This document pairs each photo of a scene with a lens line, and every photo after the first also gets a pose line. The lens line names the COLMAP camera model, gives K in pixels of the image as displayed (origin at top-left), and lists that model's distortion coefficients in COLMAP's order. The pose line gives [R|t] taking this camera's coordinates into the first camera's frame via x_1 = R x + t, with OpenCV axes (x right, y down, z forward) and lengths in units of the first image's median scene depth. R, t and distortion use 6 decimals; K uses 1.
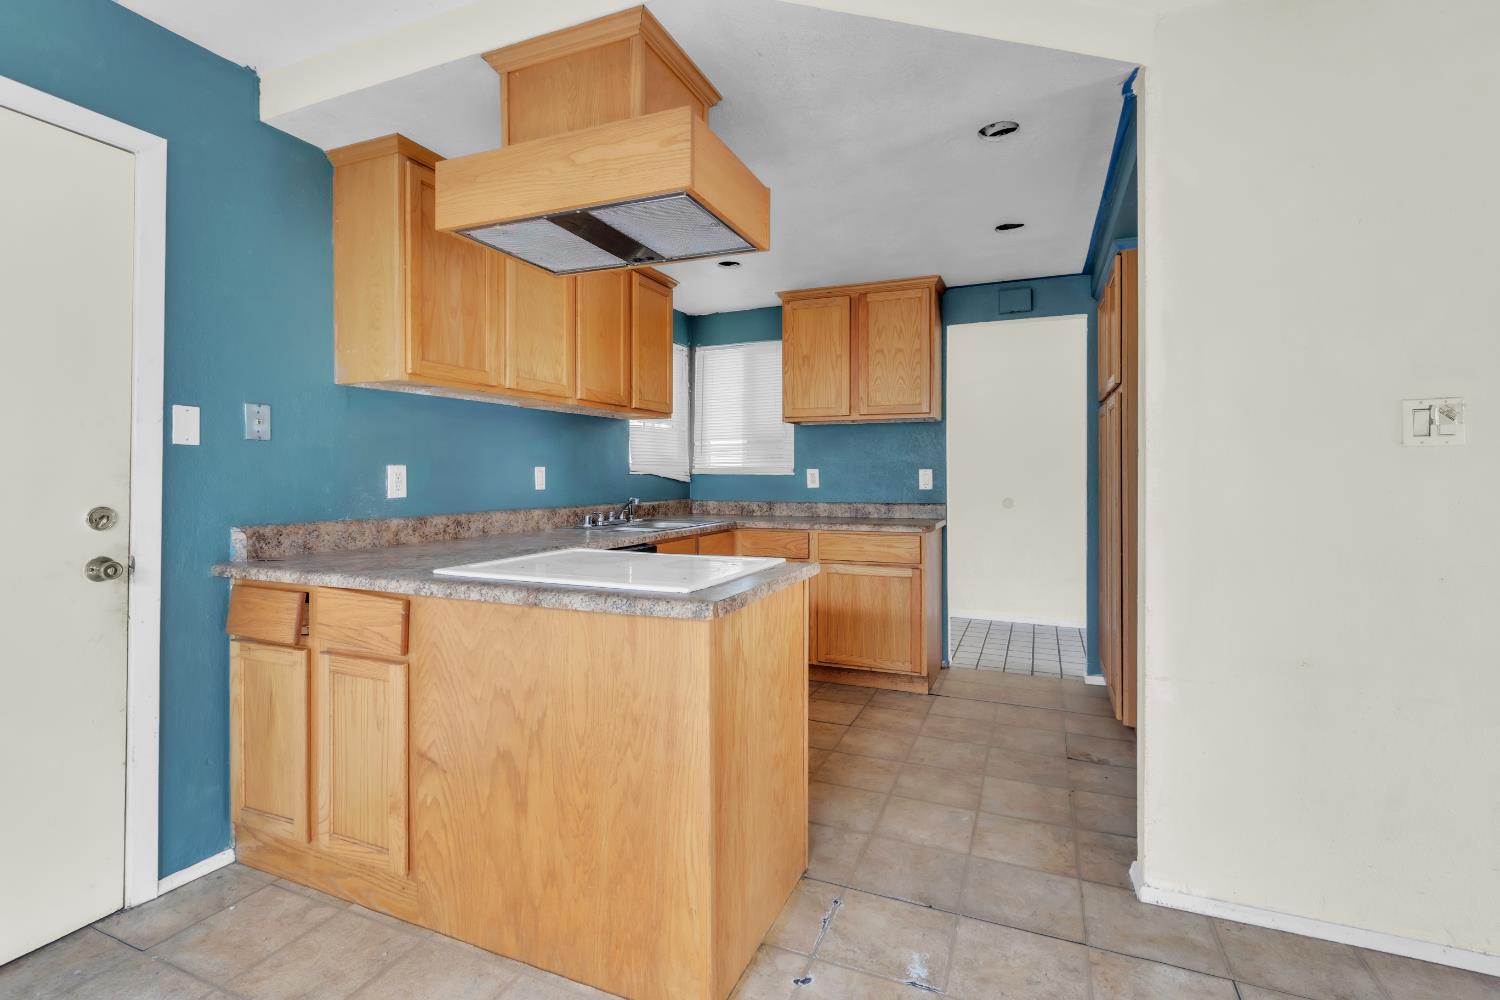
lens RADIAL K [[683.4, 0, 751.6], [0, 683.4, 469.4], [0, 0, 1]] dist [0.001495, 0.000005]
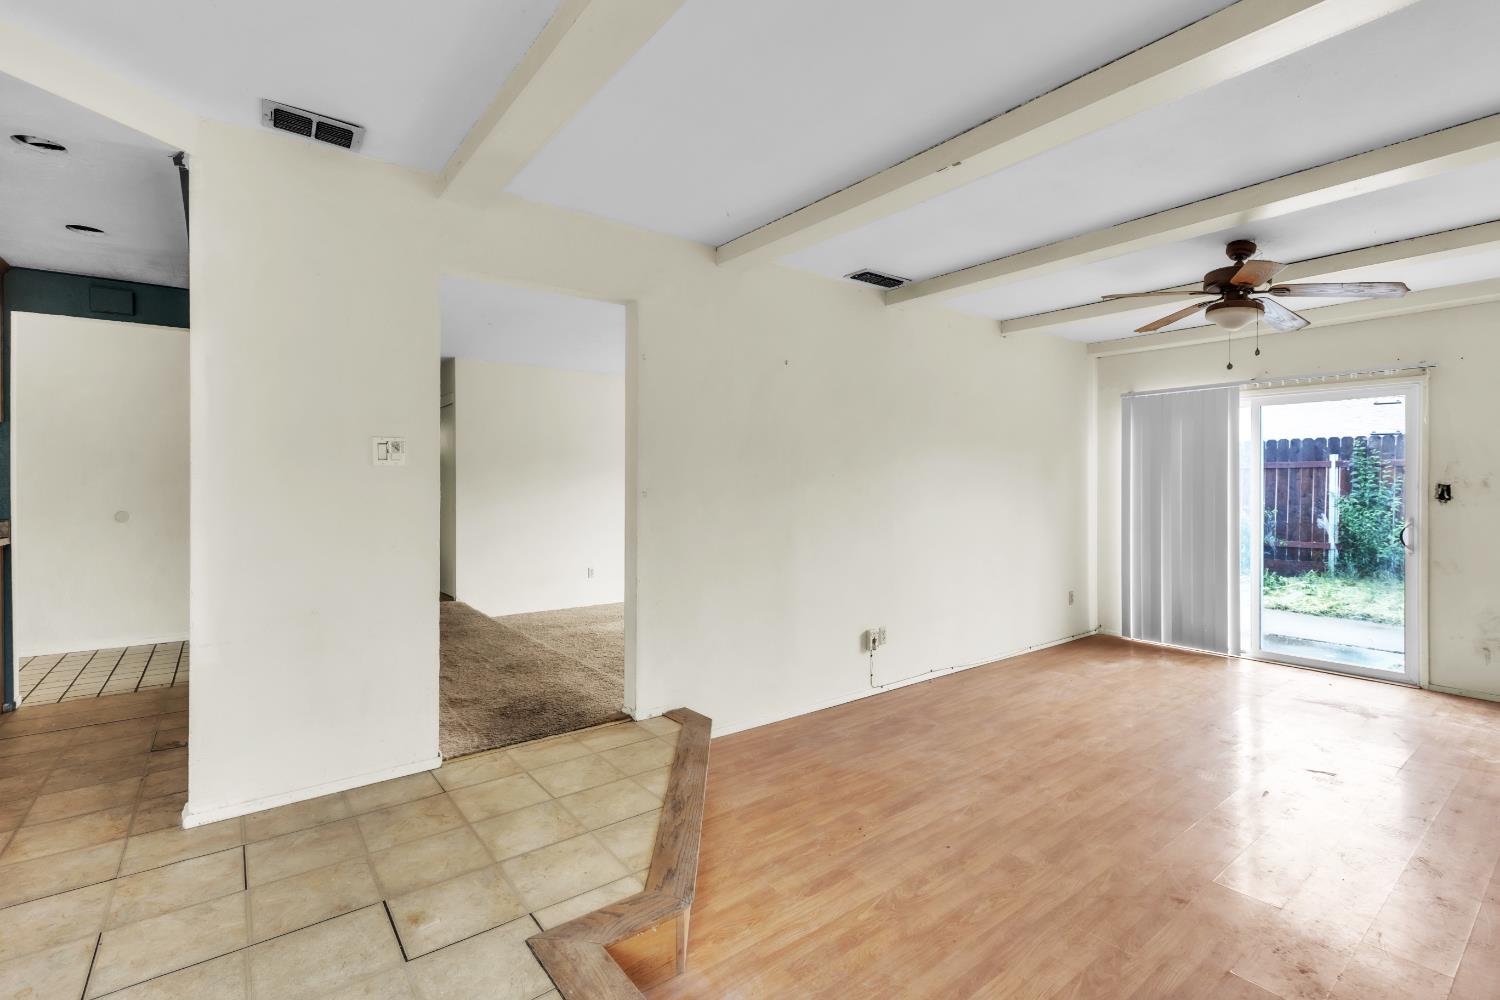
lens RADIAL K [[682.7, 0, 745.3], [0, 682.7, 484.4], [0, 0, 1]] dist [0.002721, -0.000654]
pose [[0.498451, -0.002362, 0.866914, 0.001927], [-0.003331, 0.999984, 0.004640, -0.000445], [-0.866911, -0.005201, 0.498435, -0.273741]]
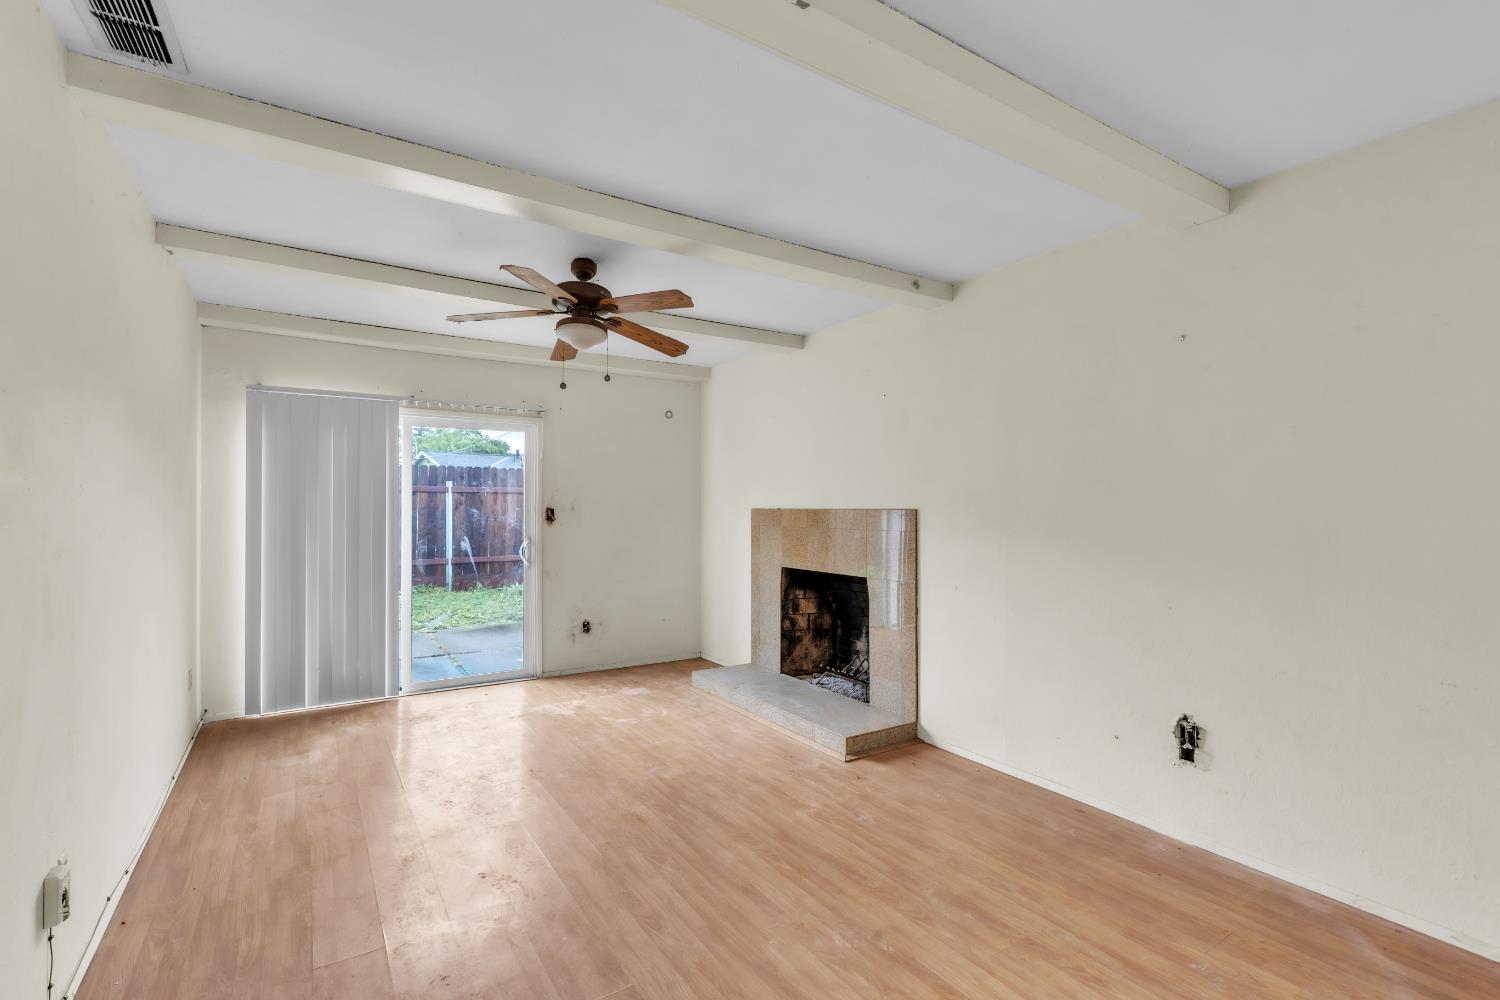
lens RADIAL K [[680.4, 0, 736.9], [0, 680.4, 509.4], [0, 0, 1]] dist [0.000281, -0.000083]
pose [[-0.821710, -0.007776, 0.569852, 0.524016], [-0.008916, 0.999960, 0.000789, -0.001795], [-0.569836, -0.004432, -0.821747, 0.296378]]
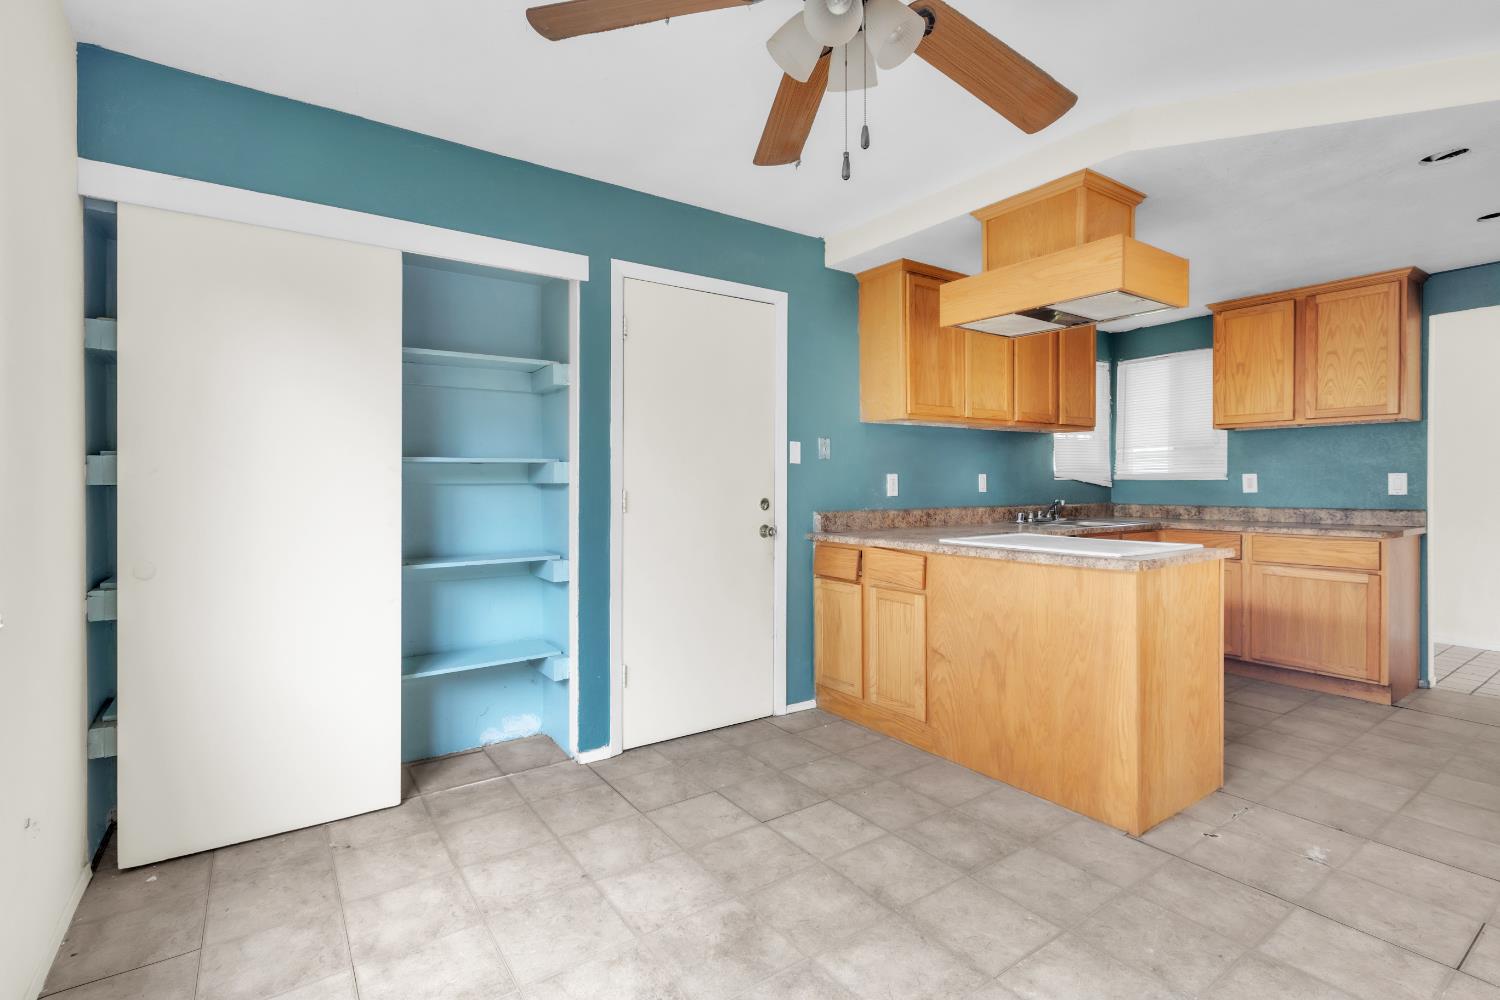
lens RADIAL K [[693.0, 0, 748.7], [0, 693.0, 487.9], [0, 0, 1]] dist [0.001752, -0.000516]
pose [[0.845712, 0.002144, -0.533635, 0.014319], [0.007090, 0.999859, 0.015254, -0.001024], [0.533592, -0.016684, 0.845577, -0.338038]]
